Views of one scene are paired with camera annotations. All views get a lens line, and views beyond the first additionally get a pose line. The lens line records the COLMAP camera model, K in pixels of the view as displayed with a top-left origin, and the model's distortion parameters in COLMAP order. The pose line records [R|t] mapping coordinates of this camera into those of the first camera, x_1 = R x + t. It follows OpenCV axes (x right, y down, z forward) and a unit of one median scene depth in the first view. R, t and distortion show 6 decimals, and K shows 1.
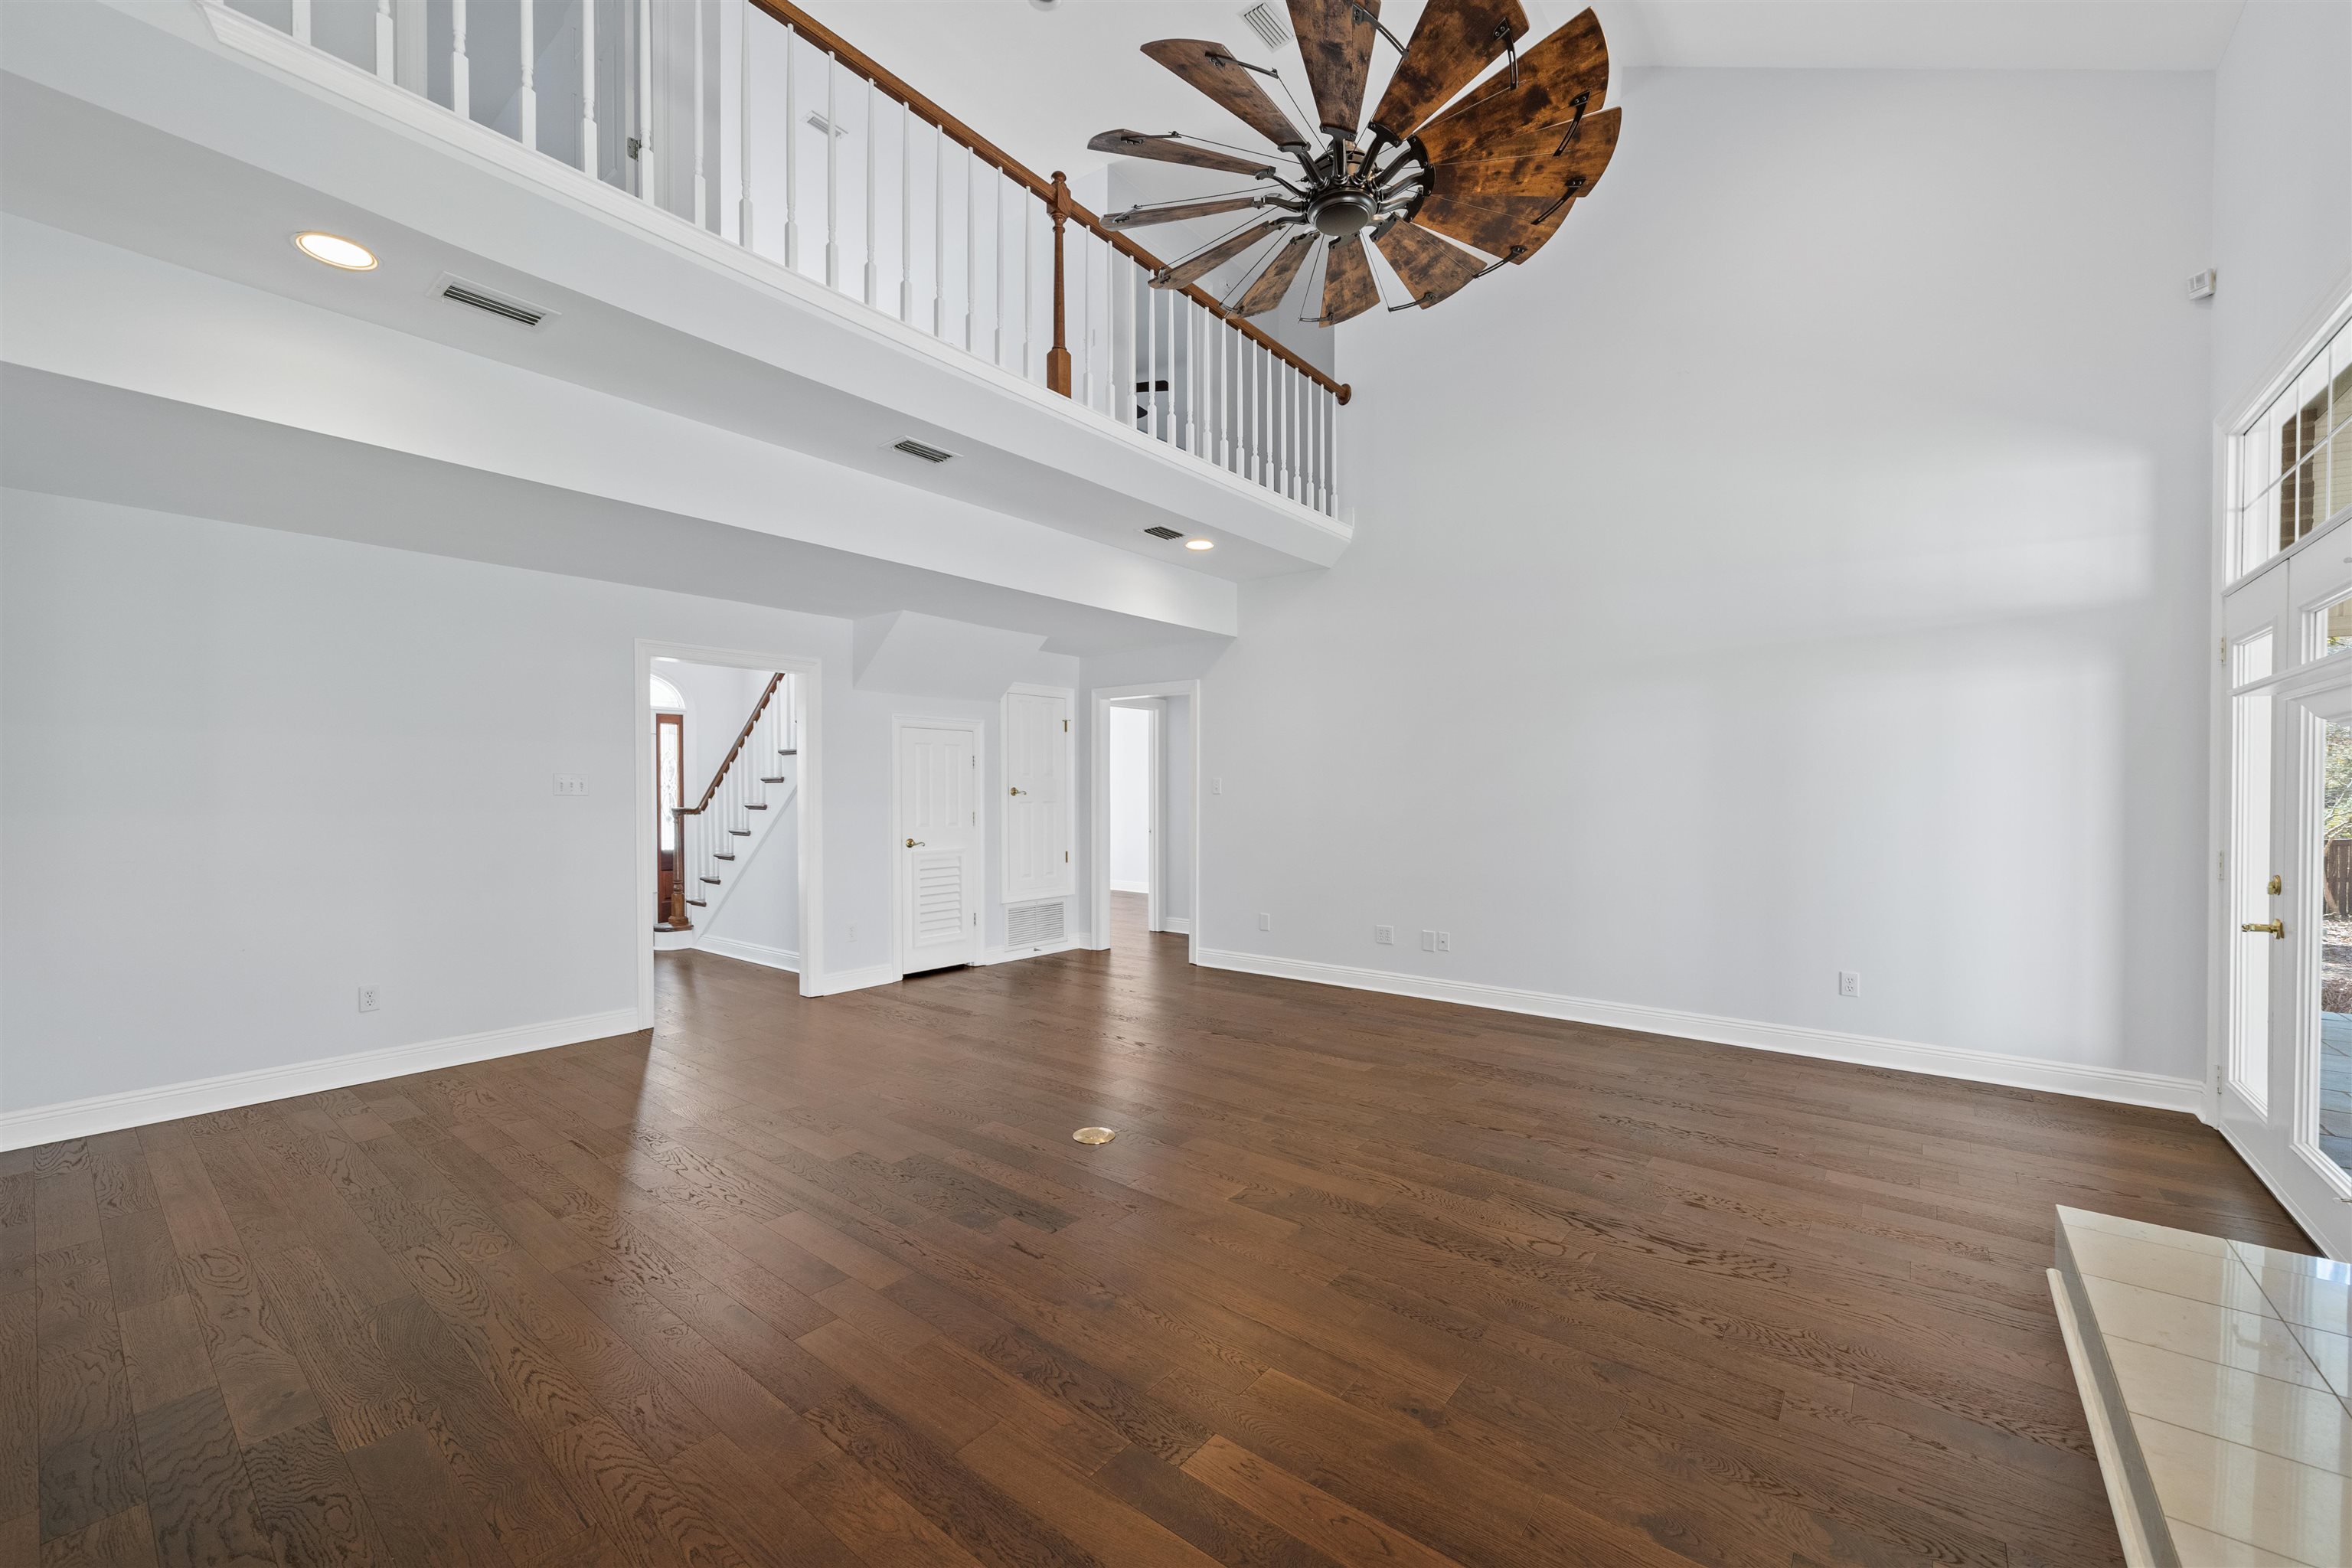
lens RADIAL K [[929.9, 0, 1168.6], [0, 929.9, 798.1], [0, 0, 1]] dist [0.001561, -0.000167]
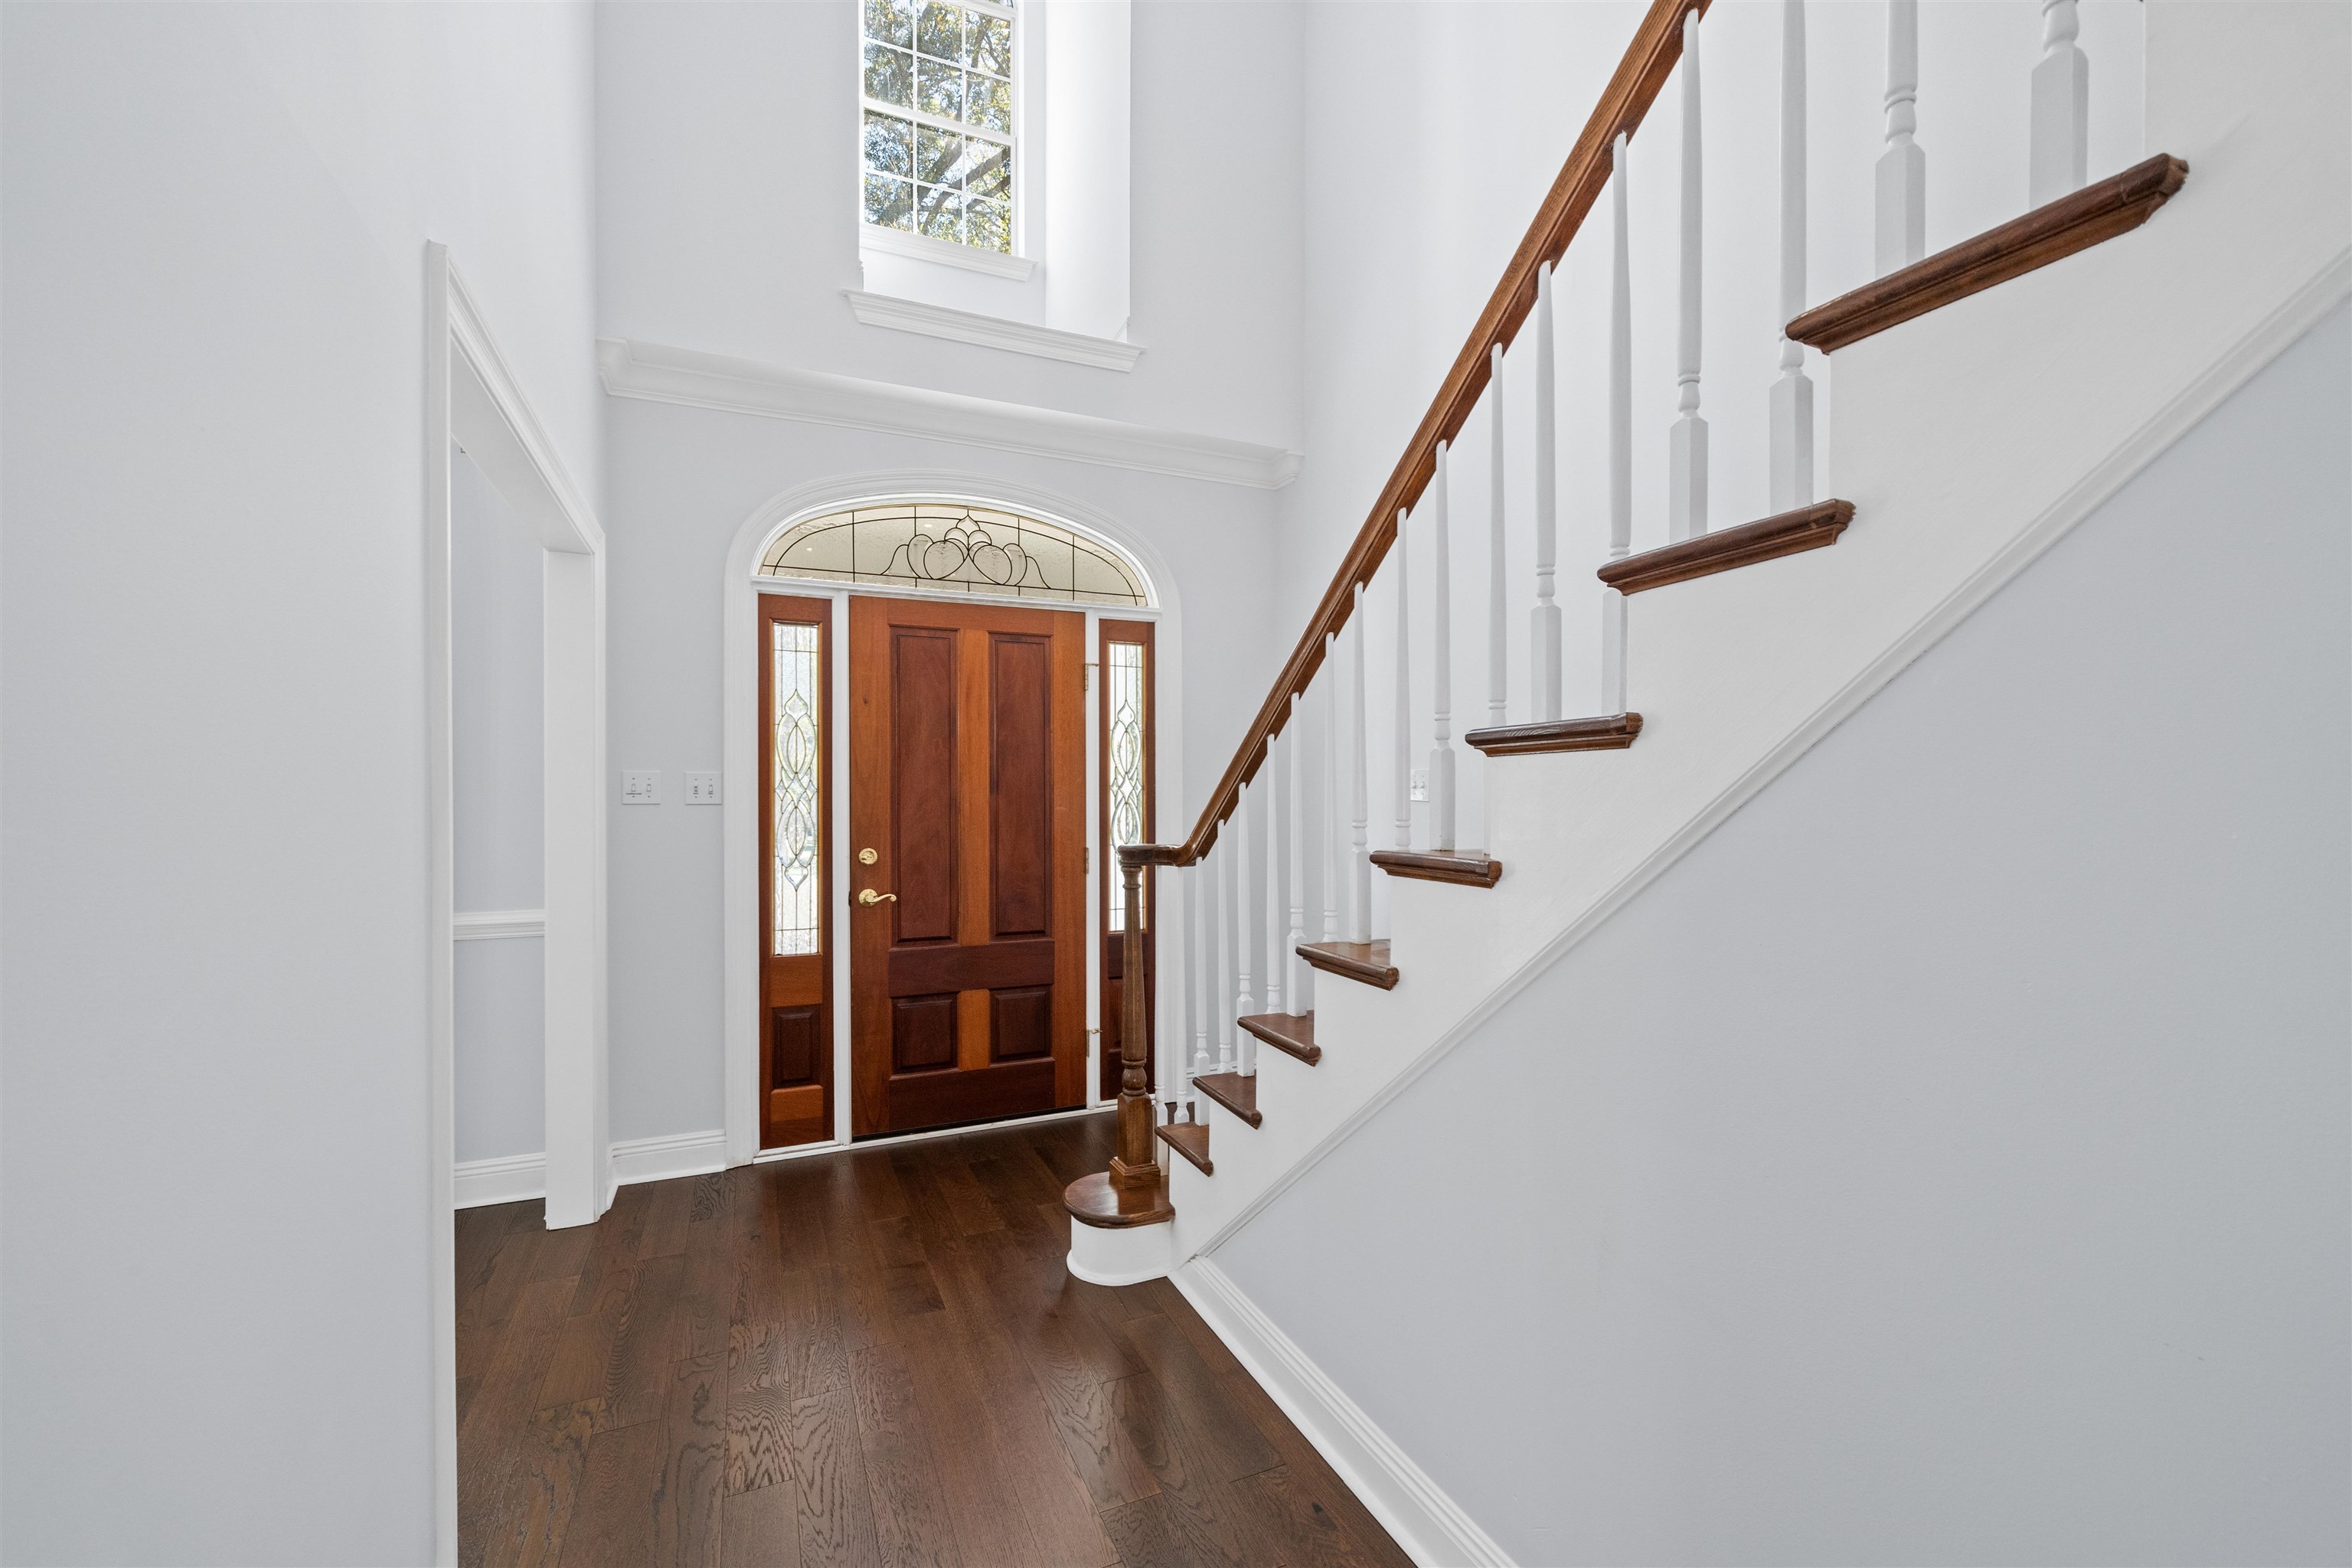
lens RADIAL K [[929.9, 0, 1168.6], [0, 929.9, 798.1], [0, 0, 1]] dist [0.001561, -0.000167]
pose [[0.888052, -0.006425, -0.459697, -0.360815], [0.003079, 0.999963, -0.008029, -0.004232], [0.459732, 0.005715, 0.888039, 0.703282]]
